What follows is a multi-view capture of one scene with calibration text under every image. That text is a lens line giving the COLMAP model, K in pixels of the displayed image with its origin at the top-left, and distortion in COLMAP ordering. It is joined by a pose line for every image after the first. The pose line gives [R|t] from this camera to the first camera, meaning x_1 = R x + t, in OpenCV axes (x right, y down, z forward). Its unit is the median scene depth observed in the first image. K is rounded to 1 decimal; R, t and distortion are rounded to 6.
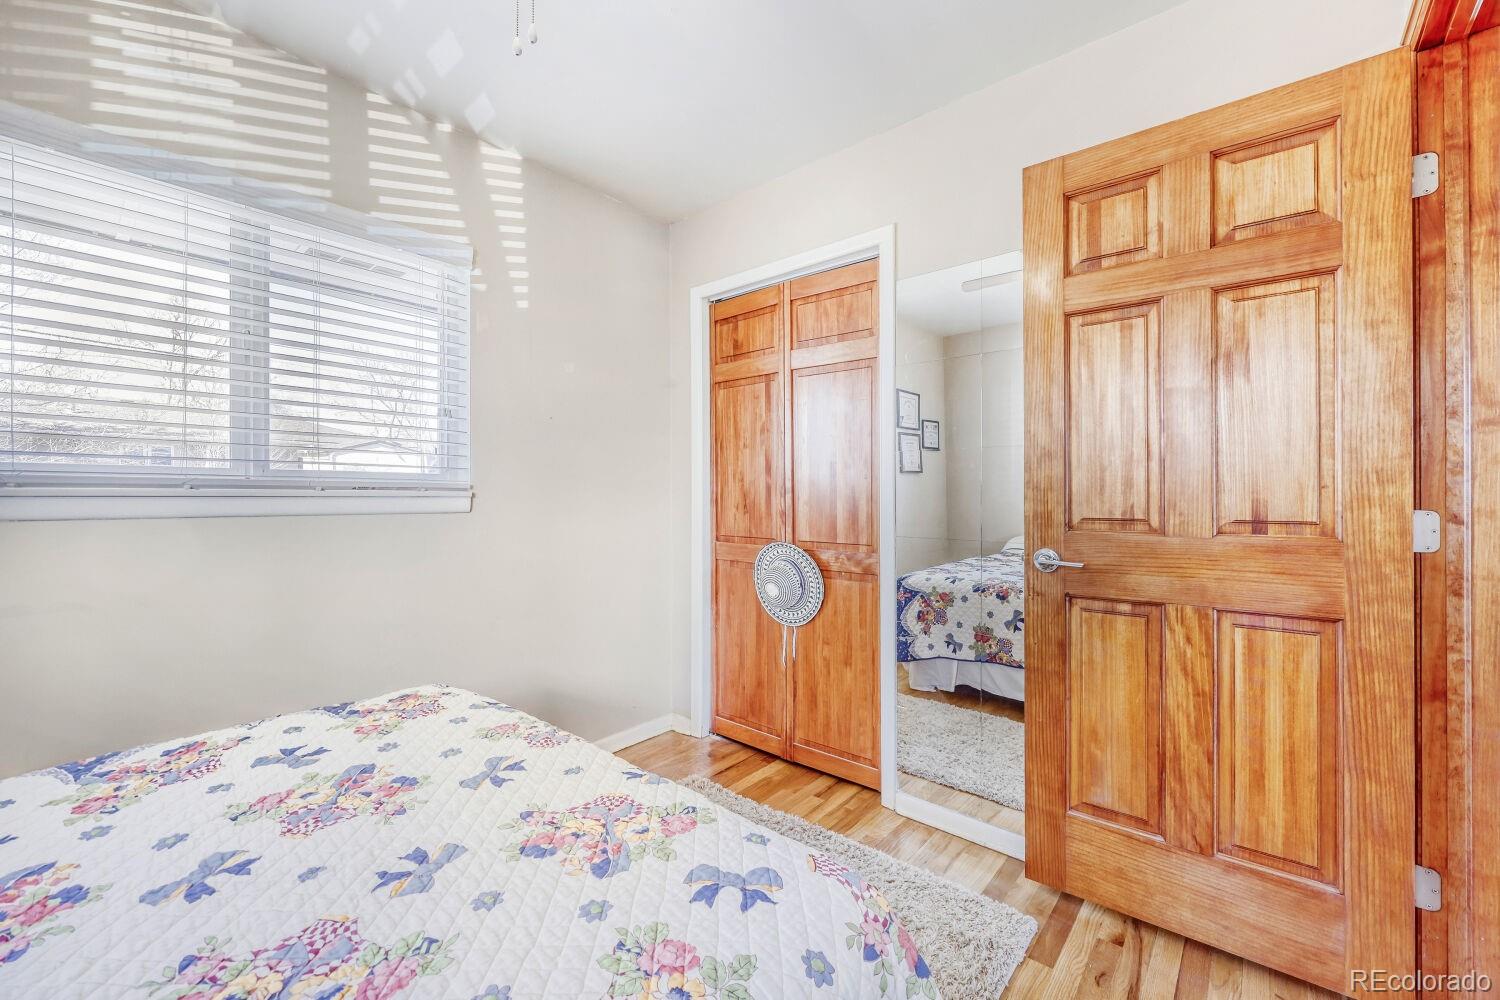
lens RADIAL K [[610.2, 0, 750.8], [0, 610.2, 492.9], [0, 0, 1]] dist [-0.001527, -0.000249]
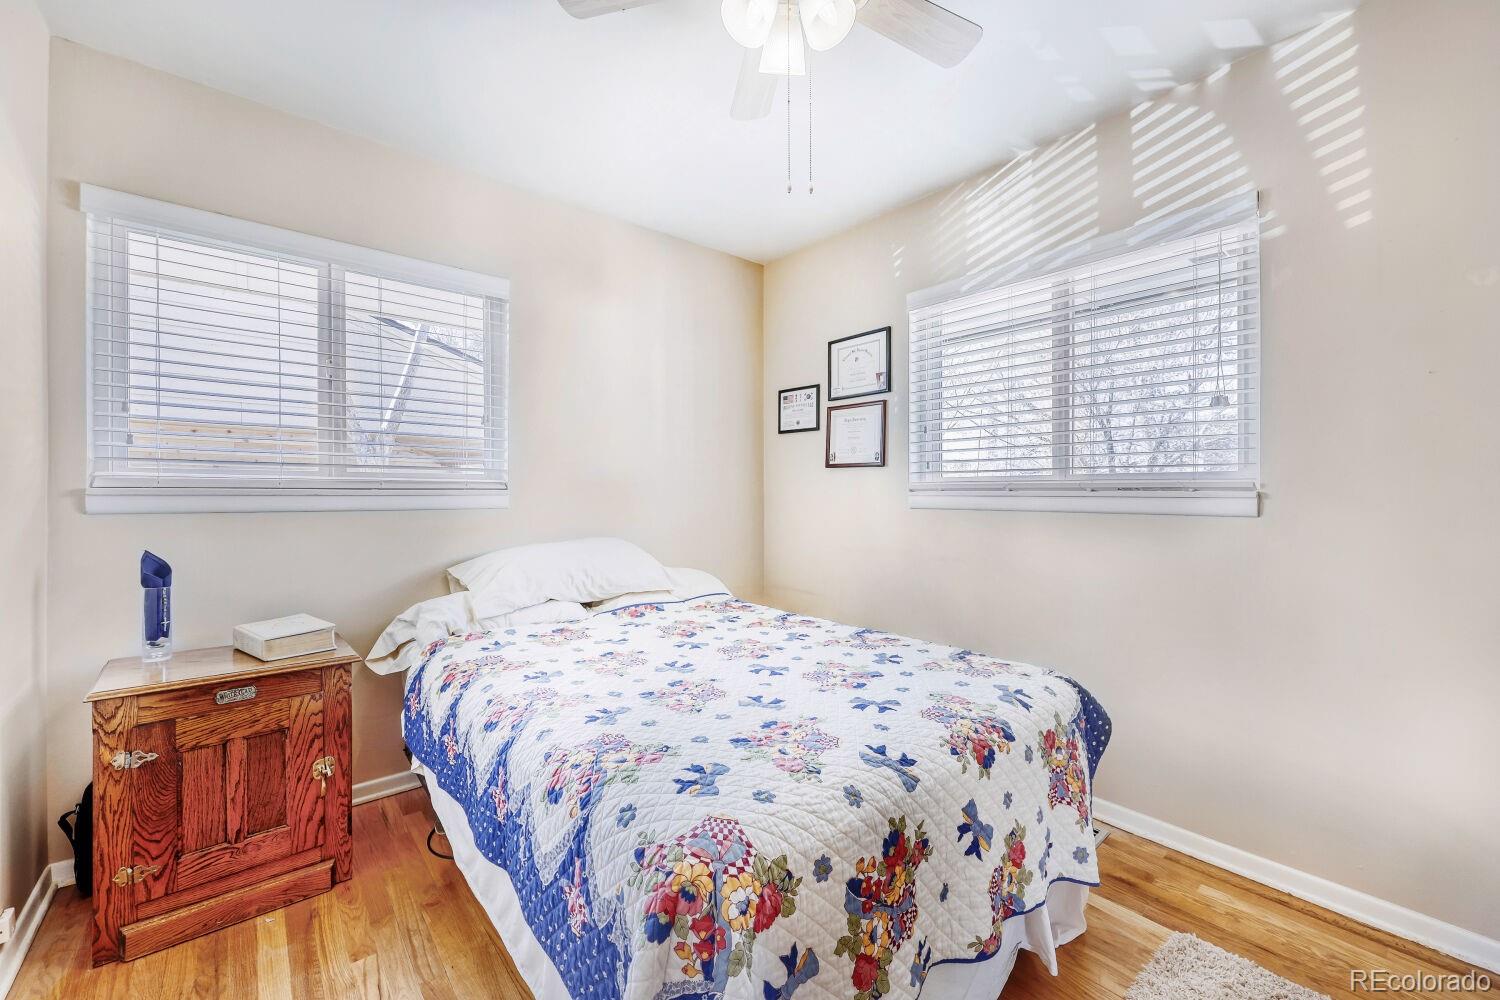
lens RADIAL K [[606.7, 0, 741.0], [0, 606.7, 493.1], [0, 0, 1]] dist [0.000991, 0.000142]
pose [[-0.175734, -0.002540, -0.984434, 0.892306], [0.001842, 0.999994, -0.002909, 0.002153], [0.984436, -0.002324, -0.175728, 0.906797]]
